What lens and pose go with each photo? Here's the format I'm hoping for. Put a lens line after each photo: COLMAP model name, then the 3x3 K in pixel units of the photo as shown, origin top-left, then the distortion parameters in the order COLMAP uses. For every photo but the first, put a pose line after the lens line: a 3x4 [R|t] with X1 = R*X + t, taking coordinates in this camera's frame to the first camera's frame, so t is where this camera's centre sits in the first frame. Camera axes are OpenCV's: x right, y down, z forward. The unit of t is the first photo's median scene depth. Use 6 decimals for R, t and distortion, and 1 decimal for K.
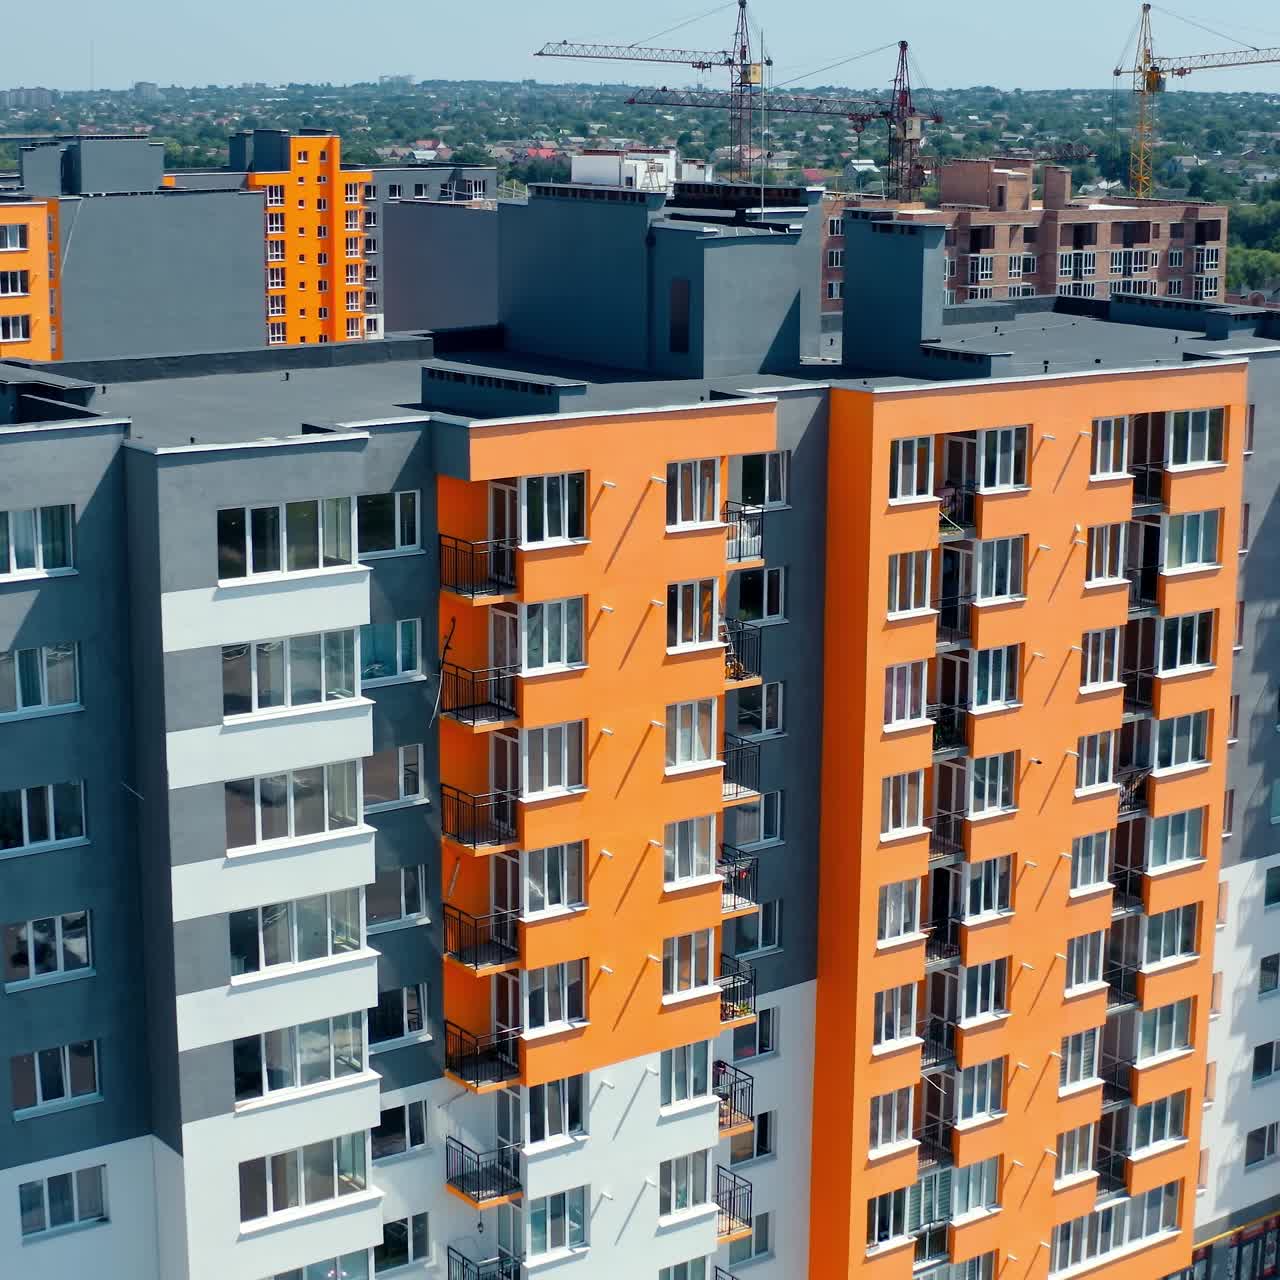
lens RADIAL K [[2609.3, 0, 640.0], [0, 2609.3, 640.0], [0, 0, 1]] dist [-0.174758, -0.188717]
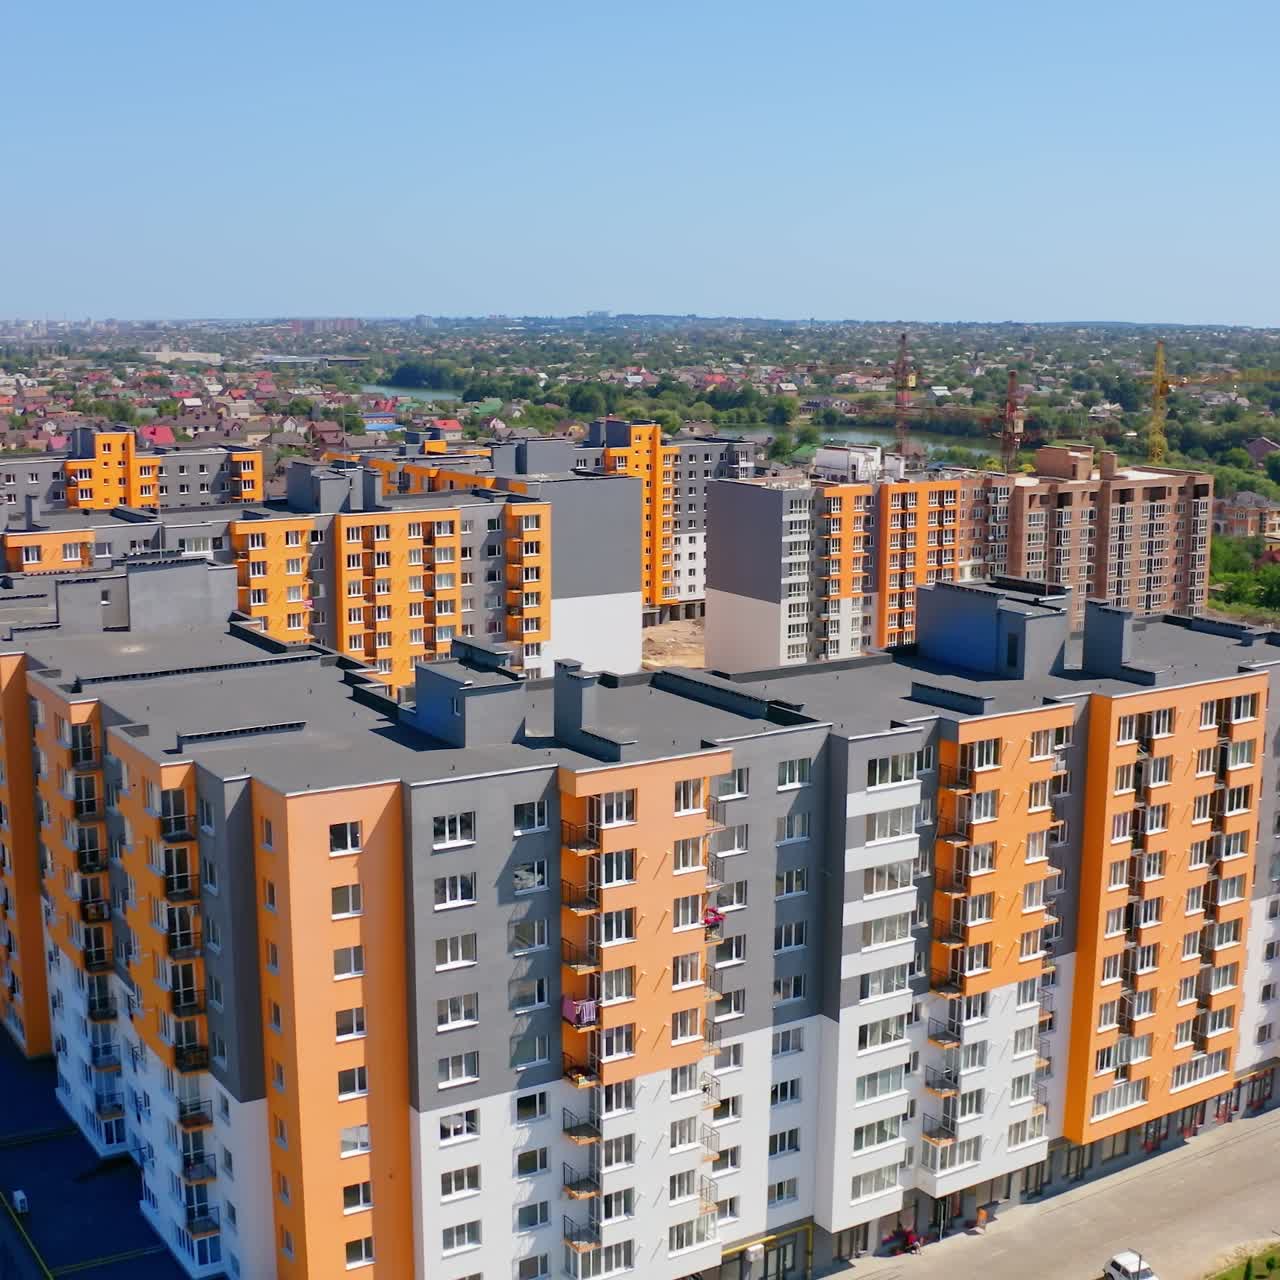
lens RADIAL K [[1841.5, 0, 640.0], [0, 1841.5, 640.0], [0, 0, 1]] dist [-0.190215, -0.026315]
pose [[0.997514, 0.010364, -0.069706, -0.194981], [-0.012999, 0.999214, -0.037458, -0.072145], [0.069263, 0.038271, 0.996864, -0.573924]]
